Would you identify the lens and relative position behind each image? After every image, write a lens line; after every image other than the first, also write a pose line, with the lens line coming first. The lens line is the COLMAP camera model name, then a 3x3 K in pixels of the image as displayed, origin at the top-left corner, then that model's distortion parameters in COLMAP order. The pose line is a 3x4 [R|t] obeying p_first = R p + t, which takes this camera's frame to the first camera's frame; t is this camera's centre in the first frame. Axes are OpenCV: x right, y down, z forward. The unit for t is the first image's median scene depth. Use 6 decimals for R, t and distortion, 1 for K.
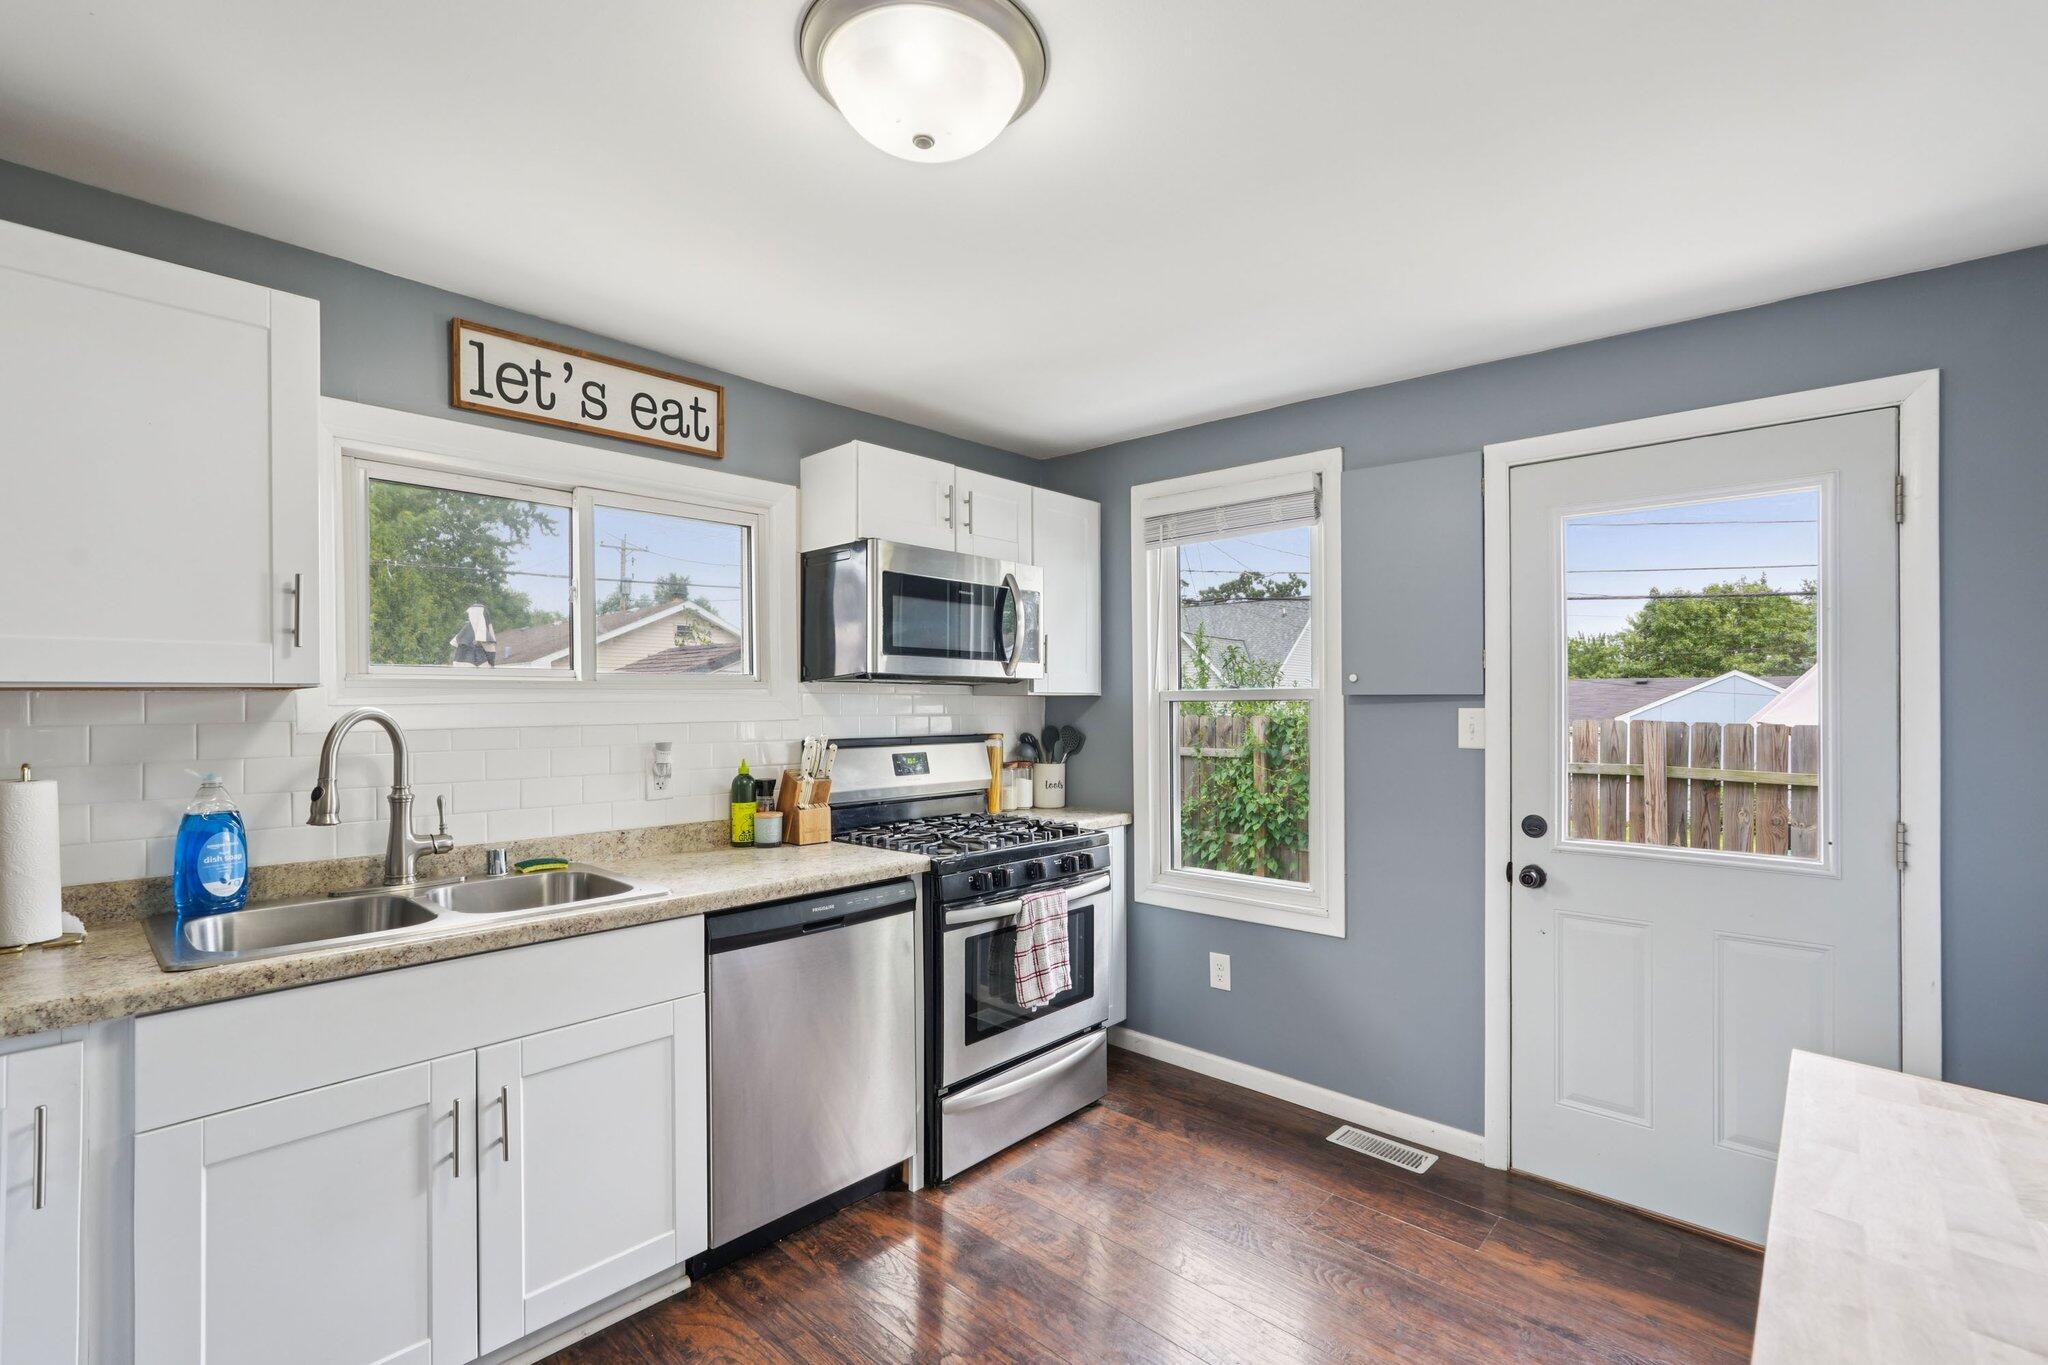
lens RADIAL K [[902.3, 0, 1032.7], [0, 902.3, 696.5], [0, 0, 1]] dist [-0.011316, 0.006037]
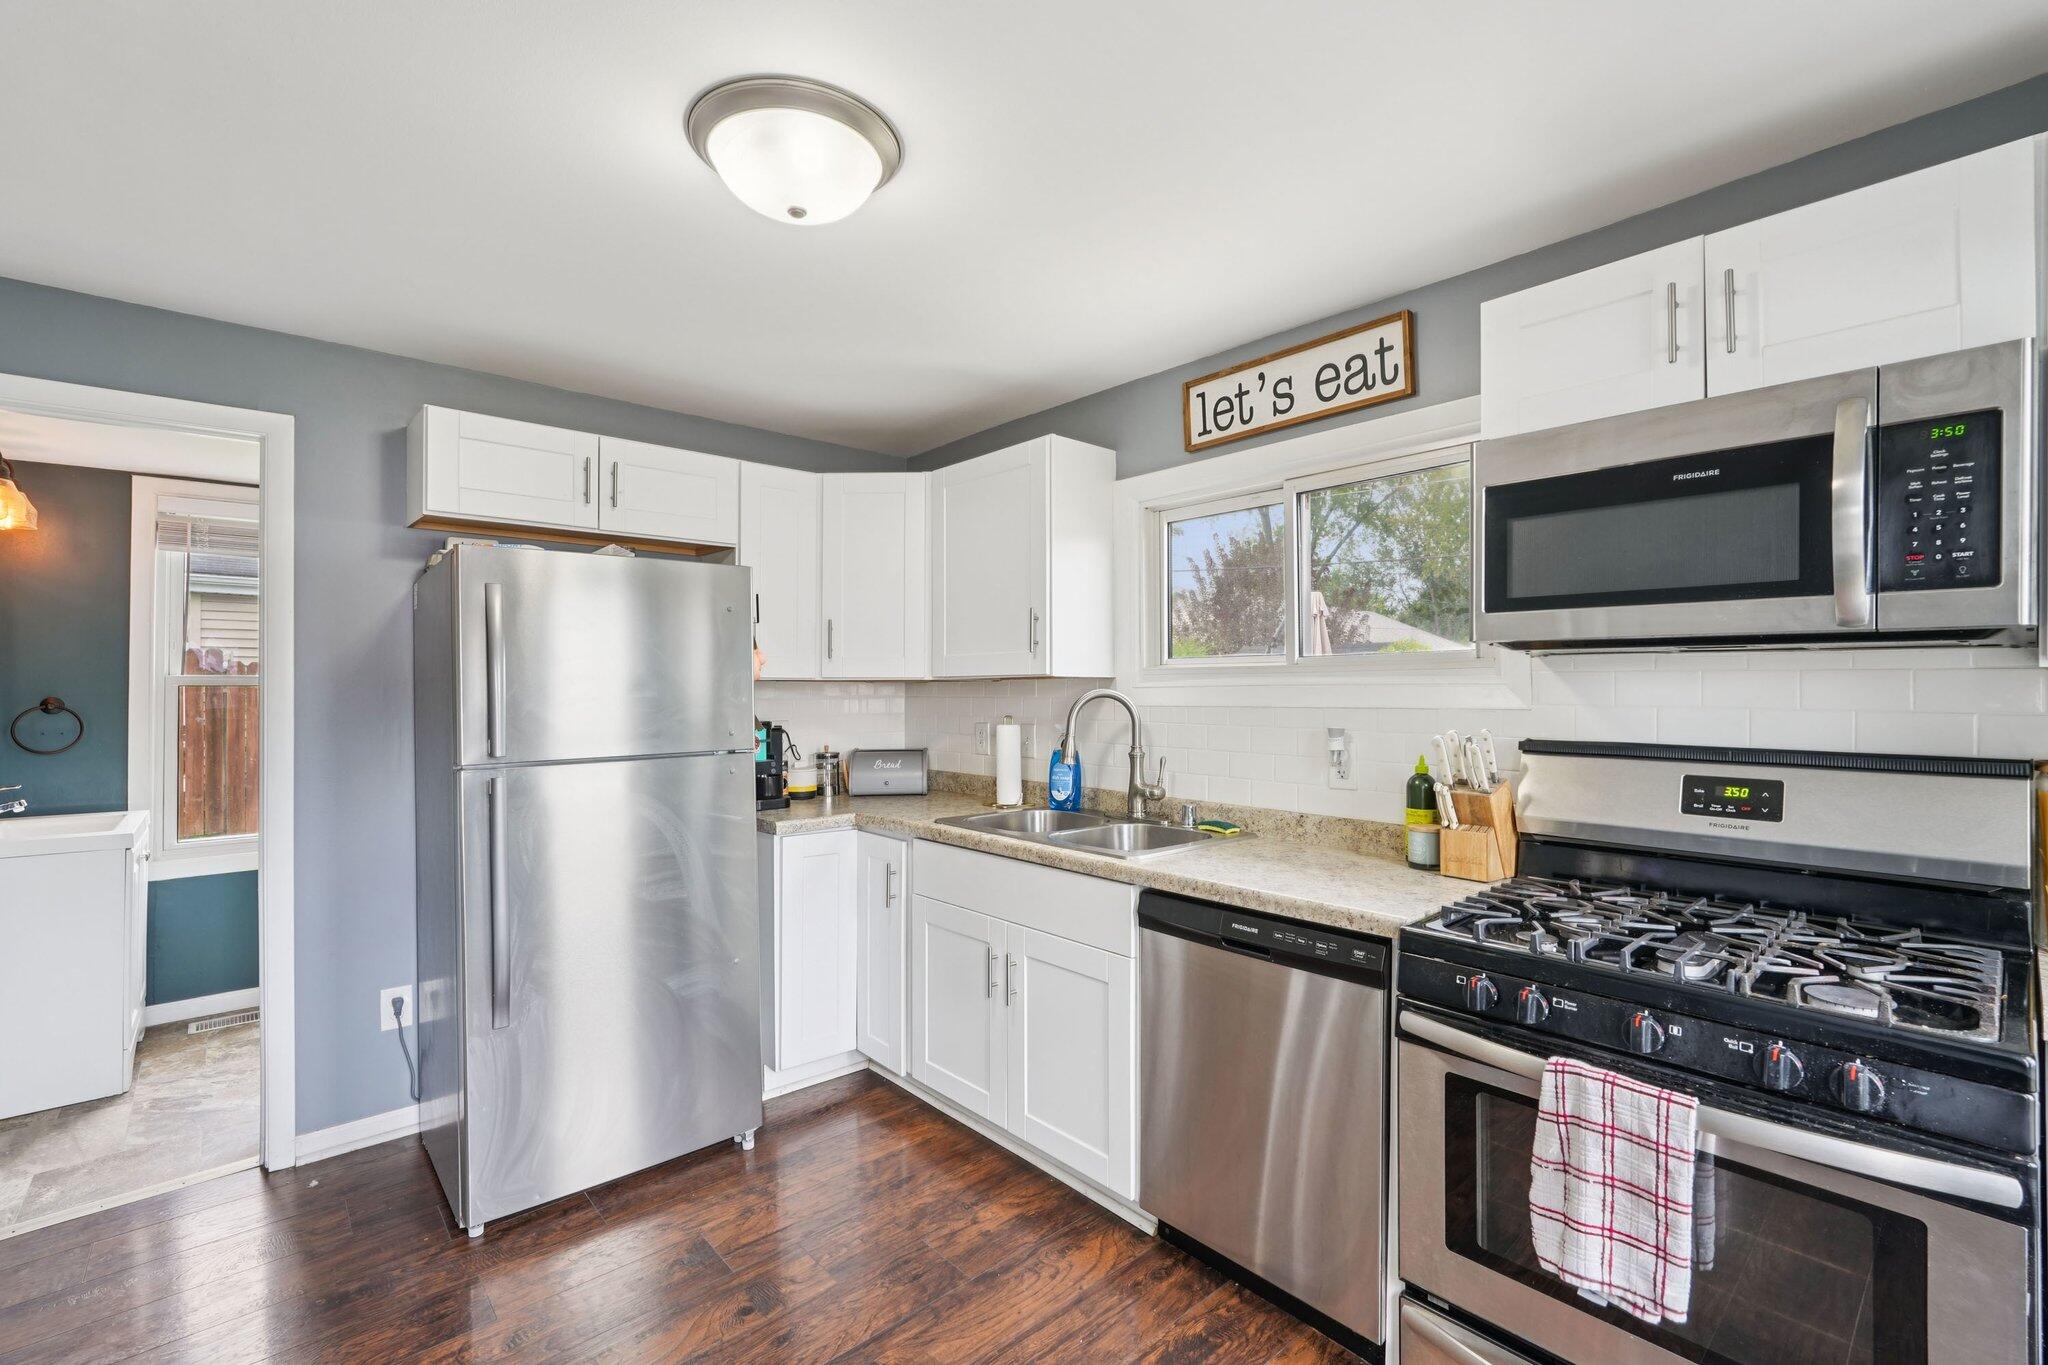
lens RADIAL K [[902.3, 0, 1018.6], [0, 902.3, 680.8], [0, 0, 1]] dist [-0.011316, 0.006037]
pose [[-0.101518, -0.004217, -0.994825, 0.578645], [0.007797, 0.999957, -0.005035, 0.003830], [0.994803, -0.008268, -0.101480, 0.796770]]
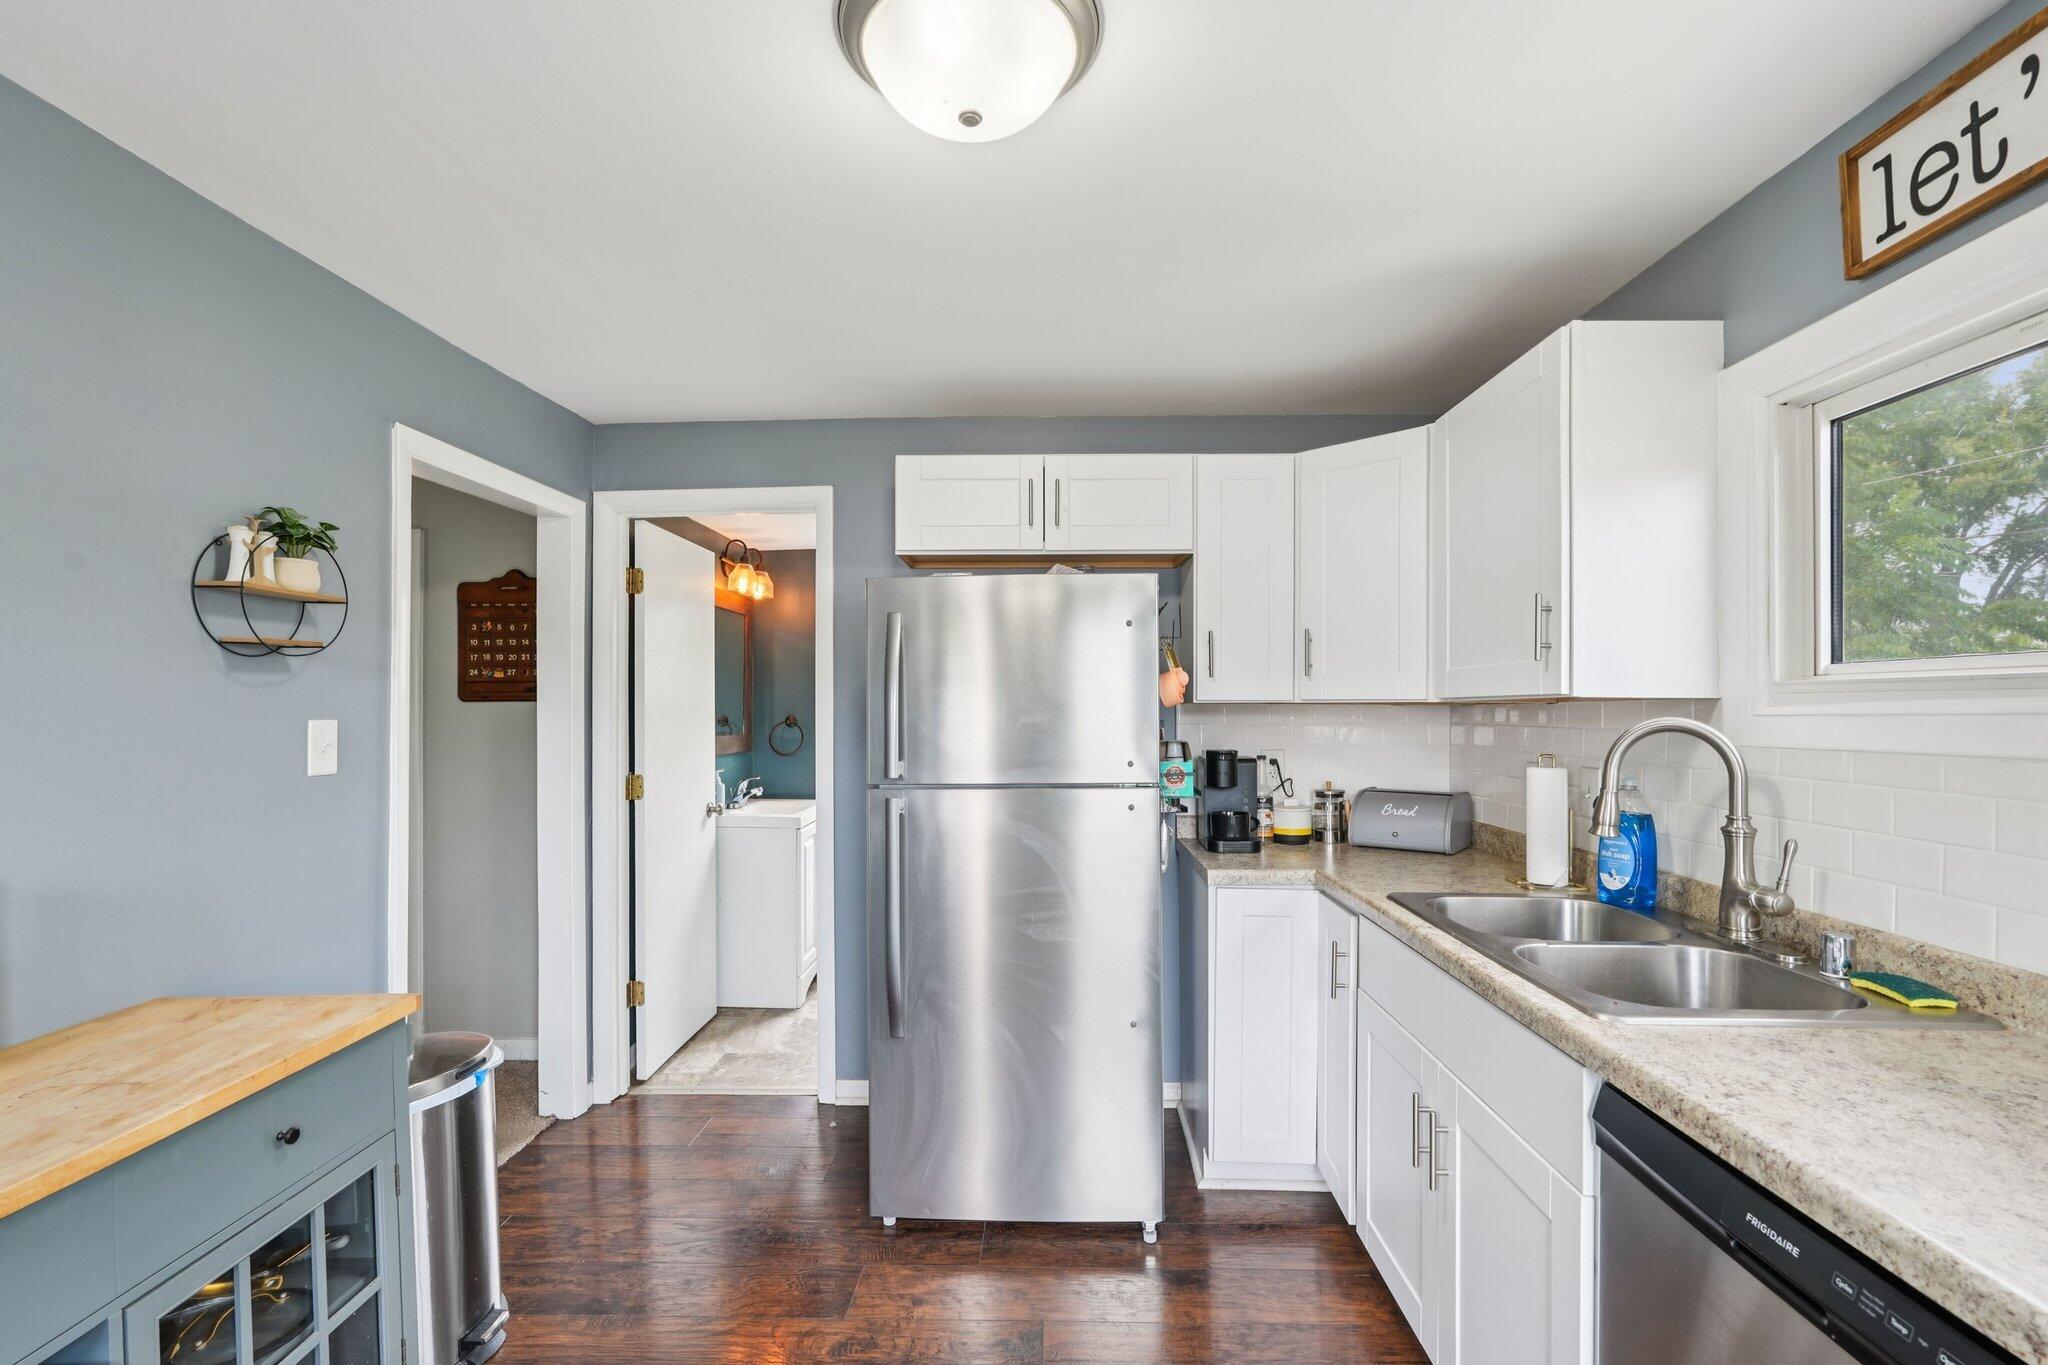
lens RADIAL K [[902.3, 0, 1021.6], [0, 902.3, 704.0], [0, 0, 1]] dist [-0.011316, 0.006037]
pose [[-0.758372, -0.001781, -0.651820, 0.252904], [0.004106, 0.999963, -0.007510, 0.002256], [0.651810, -0.008371, -0.758337, 0.988478]]
